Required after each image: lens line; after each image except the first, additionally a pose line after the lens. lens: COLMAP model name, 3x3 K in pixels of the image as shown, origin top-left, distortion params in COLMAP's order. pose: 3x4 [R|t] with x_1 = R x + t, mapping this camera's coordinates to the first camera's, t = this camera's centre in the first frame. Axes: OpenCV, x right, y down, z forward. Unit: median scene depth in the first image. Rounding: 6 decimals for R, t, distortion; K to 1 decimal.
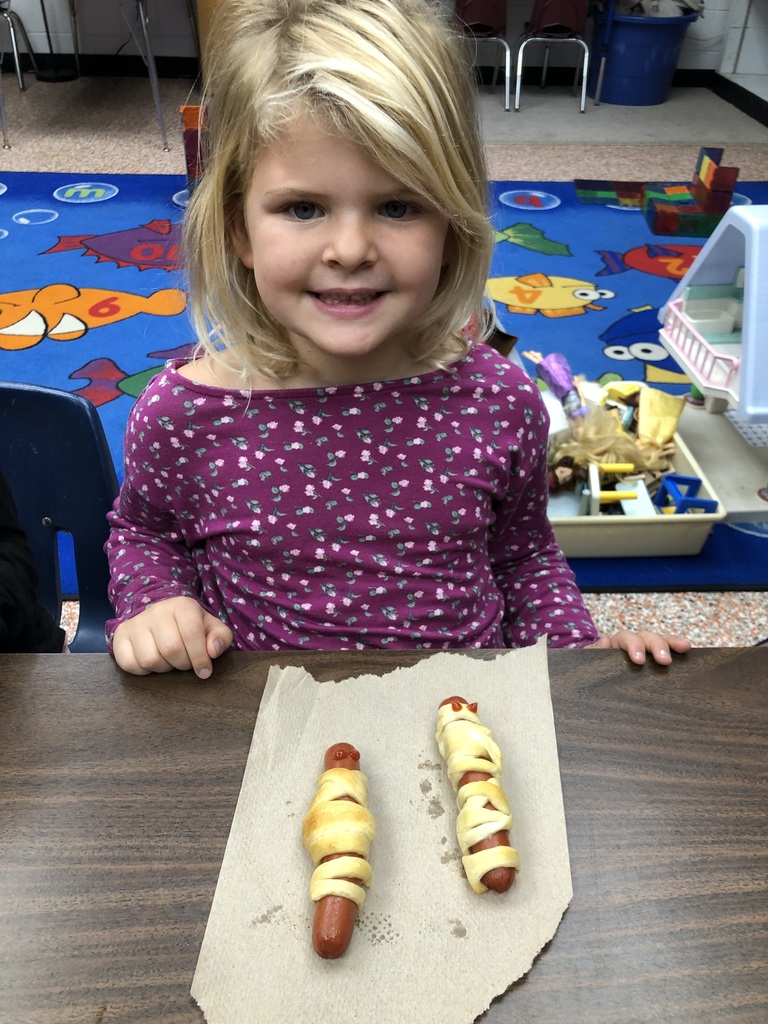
lens RADIAL K [[841.0, 0, 382.3], [0, 841.0, 518.1], [0, 0, 1]] dist [0.024933, -0.015888]
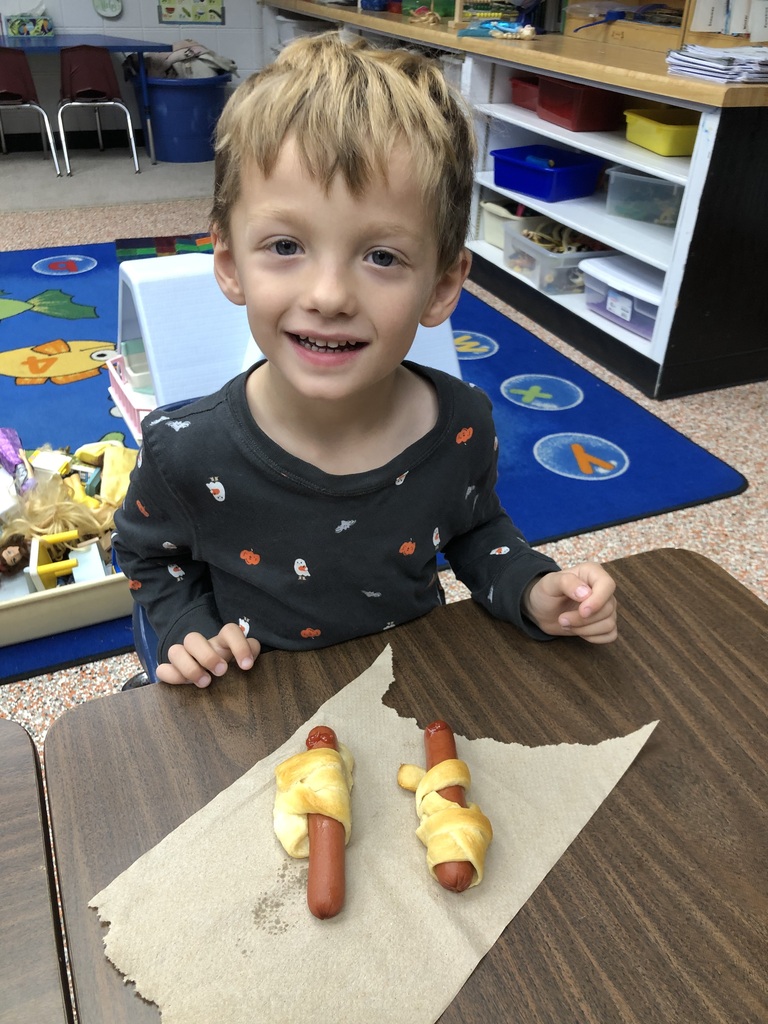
lens RADIAL K [[841.0, 0, 388.4], [0, 841.0, 514.8], [0, 0, 1]] dist [0.024933, -0.015888]
pose [[0.930237, -0.204201, 0.304895, 0.154694], [0.221340, 0.974941, -0.022351, 0.009127], [-0.292690, 0.088277, 0.952124, -0.014193]]
